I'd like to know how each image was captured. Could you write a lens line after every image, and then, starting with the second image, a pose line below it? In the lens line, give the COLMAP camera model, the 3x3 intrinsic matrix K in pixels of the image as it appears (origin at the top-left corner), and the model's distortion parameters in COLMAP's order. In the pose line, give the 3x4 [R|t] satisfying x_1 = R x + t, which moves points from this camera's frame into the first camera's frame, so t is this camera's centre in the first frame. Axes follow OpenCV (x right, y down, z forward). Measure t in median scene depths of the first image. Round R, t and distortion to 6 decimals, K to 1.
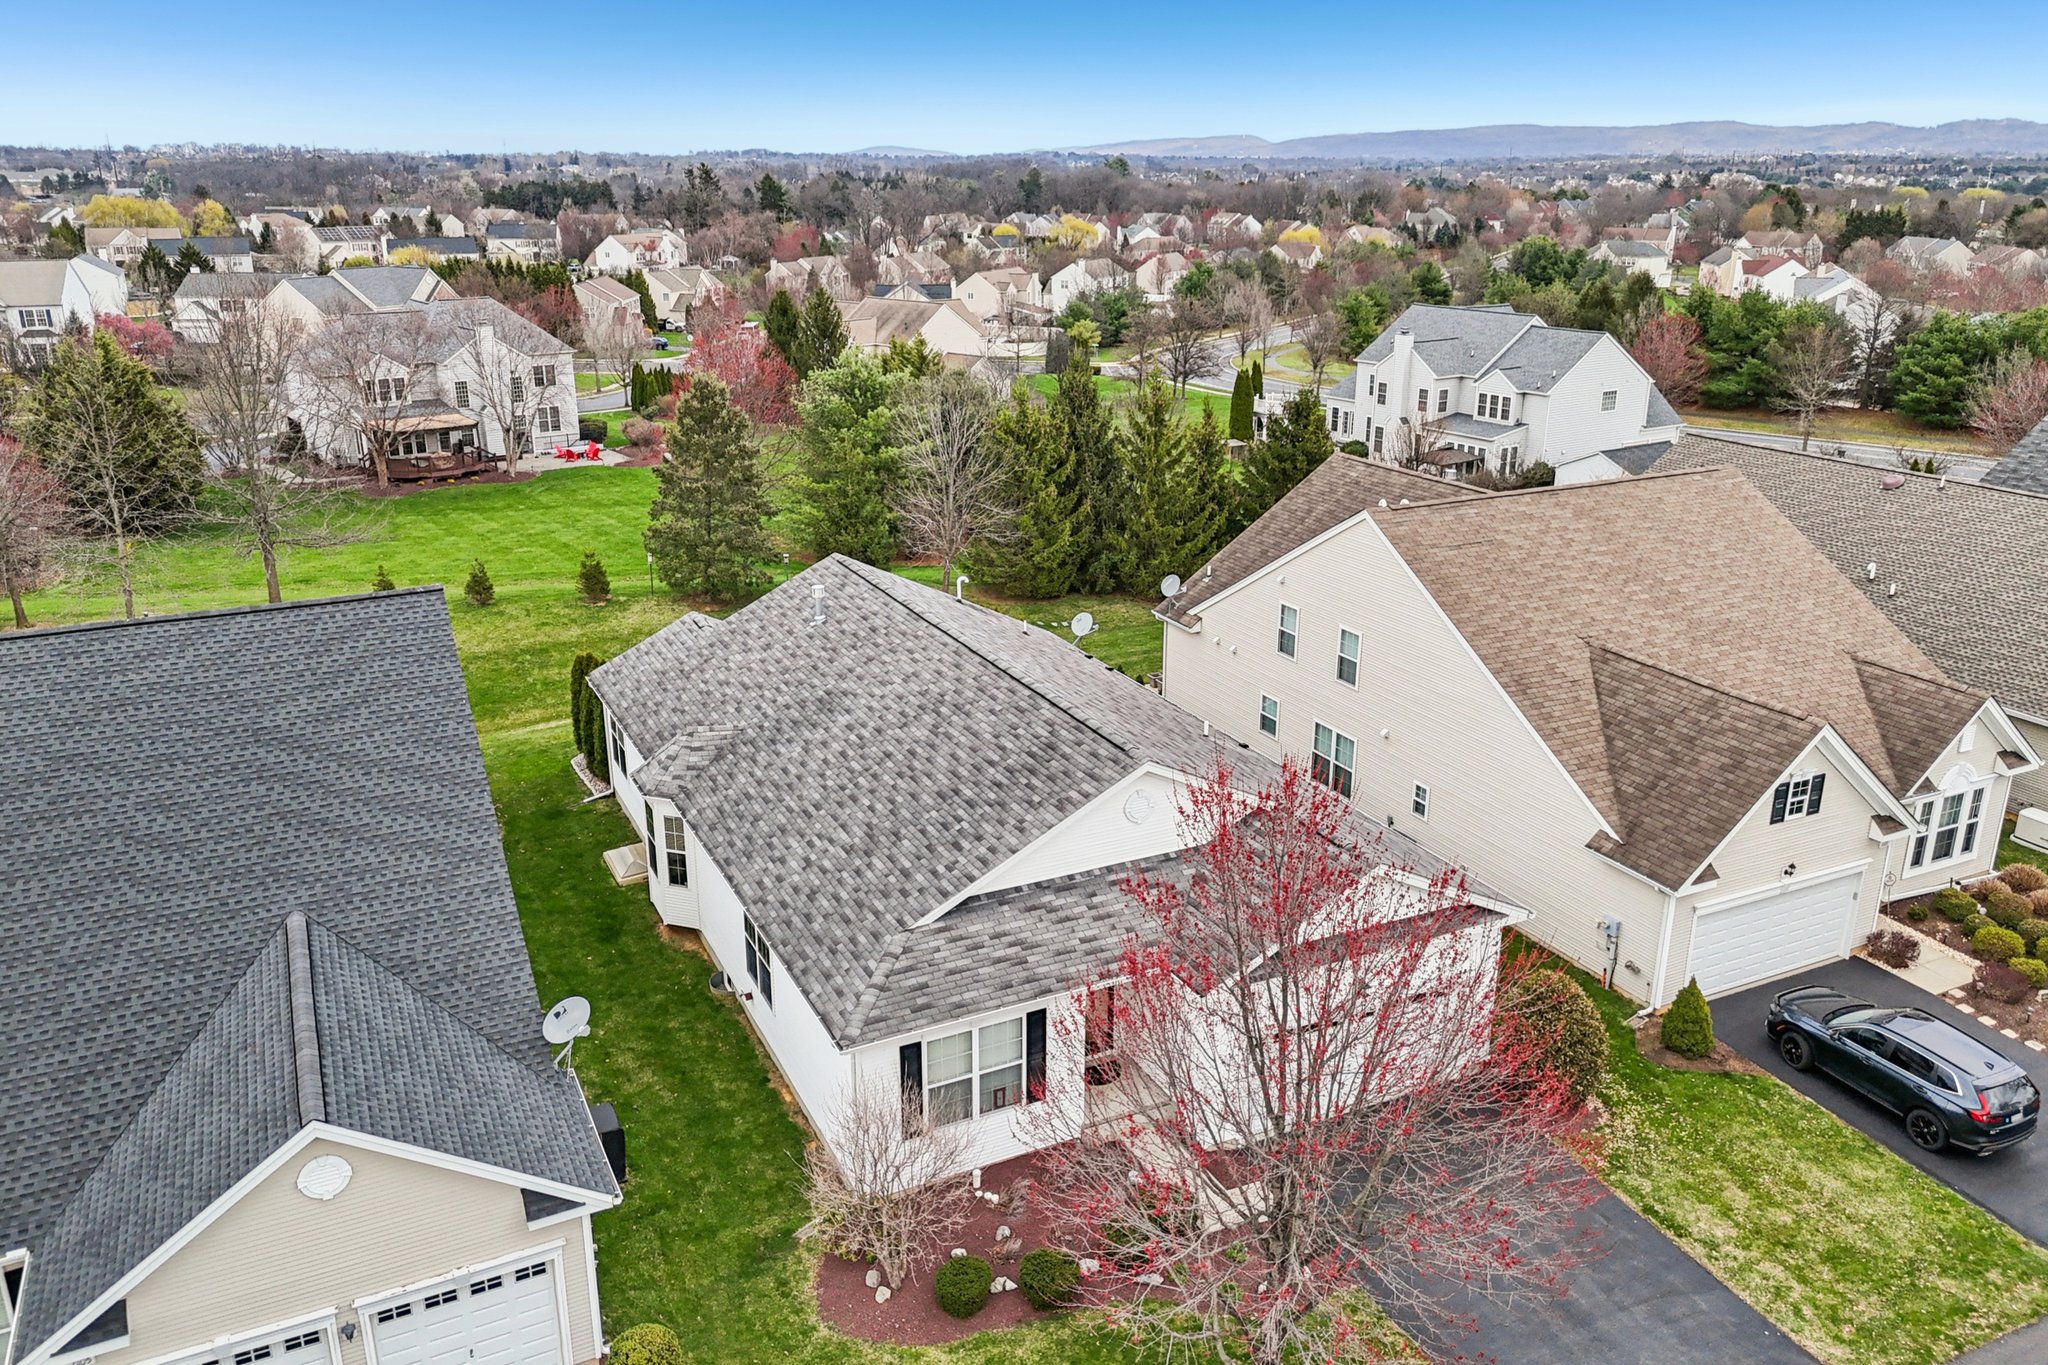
lens RADIAL K [[1523.2, 0, 1032.1], [0, 1523.2, 678.6], [0, 0, 1]] dist [0.073234, -0.078159]
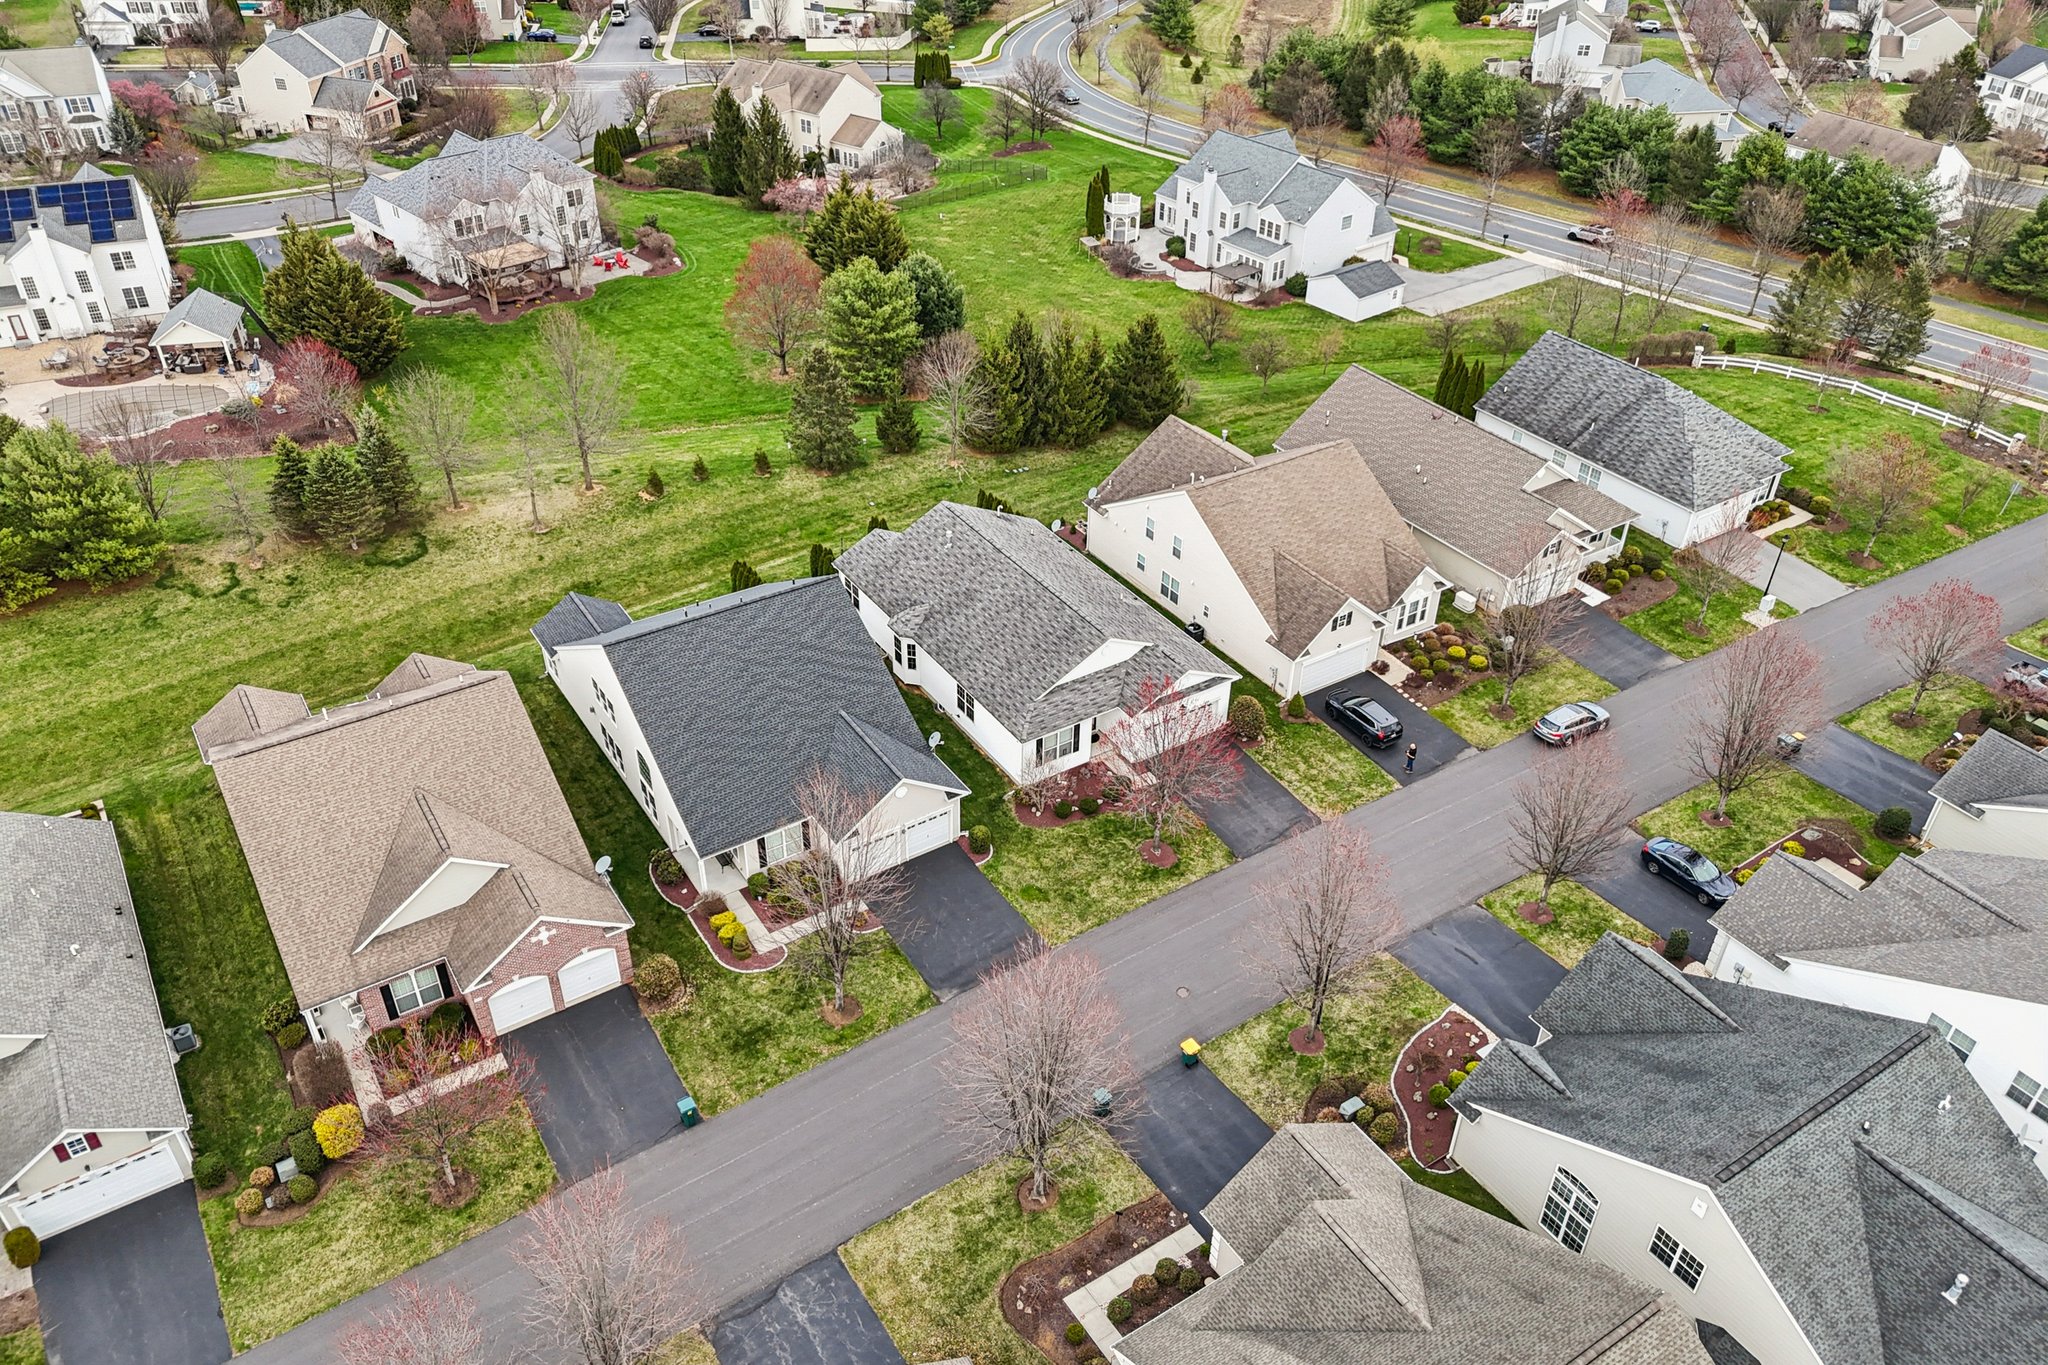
lens RADIAL K [[1502.5, 0, 1024.0], [0, 1502.5, 682.5], [0, 0, 1]] dist [0.086327, -0.080683]
pose [[0.992888, -0.056581, 0.104751, -0.313411], [0.024110, 0.957180, 0.288489, -0.553887], [-0.116588, -0.283912, 0.951736, -1.372727]]
